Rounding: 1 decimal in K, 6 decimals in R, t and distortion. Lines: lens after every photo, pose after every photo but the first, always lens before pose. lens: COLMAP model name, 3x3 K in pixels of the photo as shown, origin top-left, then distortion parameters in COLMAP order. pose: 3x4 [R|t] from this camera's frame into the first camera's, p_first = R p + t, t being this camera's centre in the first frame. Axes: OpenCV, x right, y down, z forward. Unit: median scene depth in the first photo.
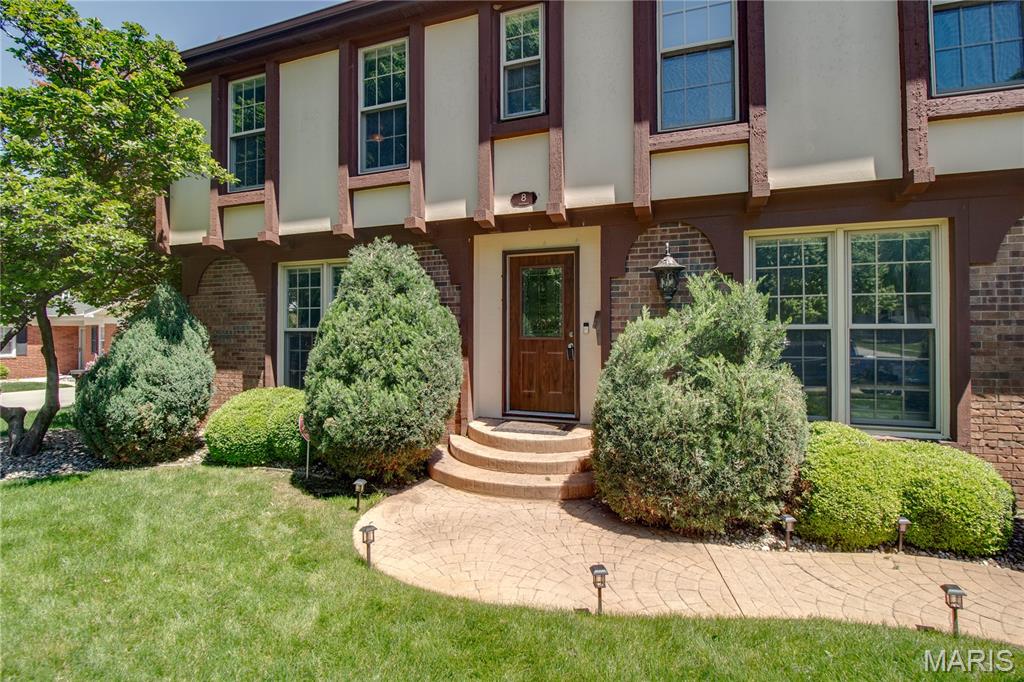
lens RADIAL K [[480.7, 0, 517.2], [0, 480.7, 325.6], [0, 0, 1]] dist [-0.001664, -0.012127]
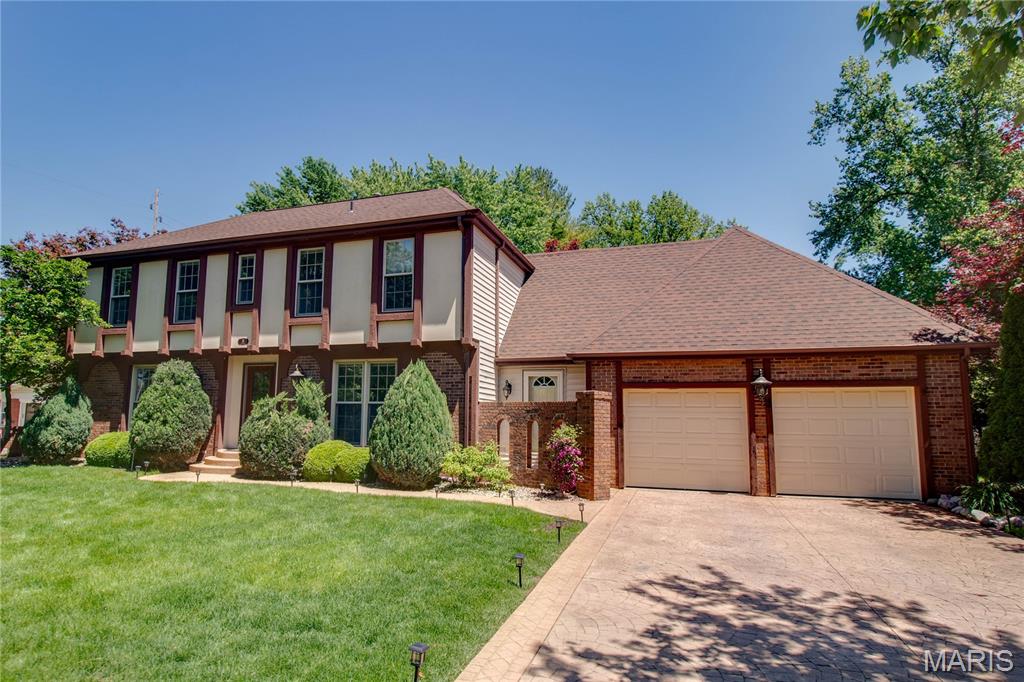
lens RADIAL K [[558.9, 0, 476.1], [0, 558.9, 350.2], [0, 0, 1]] dist [0.003011, -0.017727]
pose [[0.999674, 0.016898, 0.019140, 1.040975], [-0.014824, 0.994496, -0.103718, 0.020580], [-0.020788, 0.103400, 0.994423, -1.557461]]
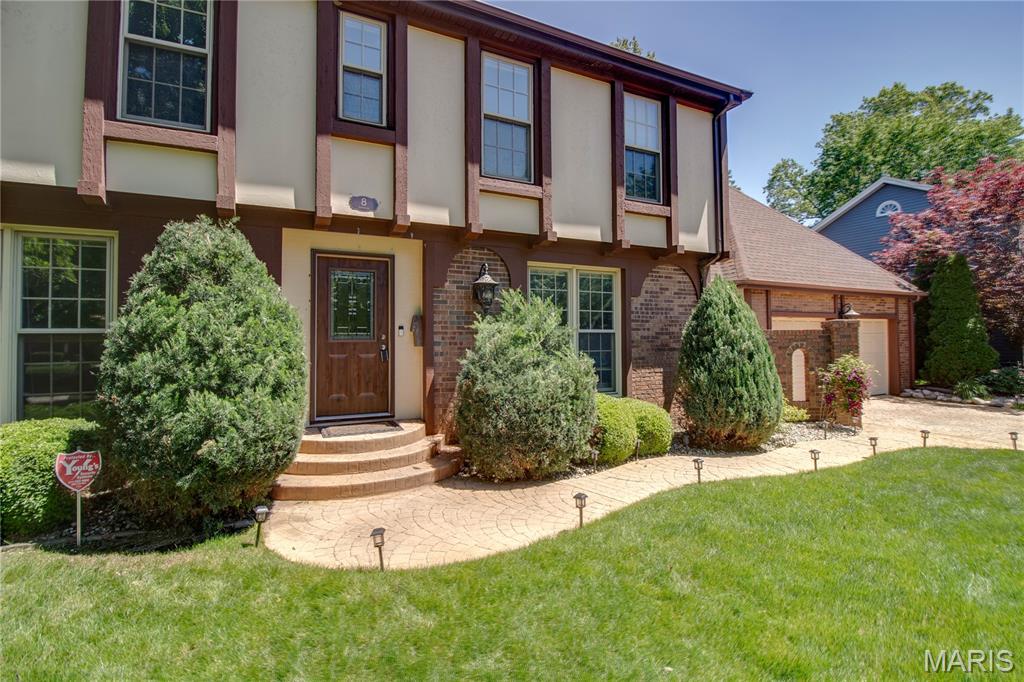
lens RADIAL K [[480.7, 0, 517.2], [0, 480.7, 325.6], [0, 0, 1]] dist [-0.001664, -0.012127]
pose [[0.681157, 0.017285, 0.731933, -0.520915], [-0.005699, 0.999816, -0.018308, 0.012399], [-0.732115, 0.008299, 0.681131, 0.075941]]
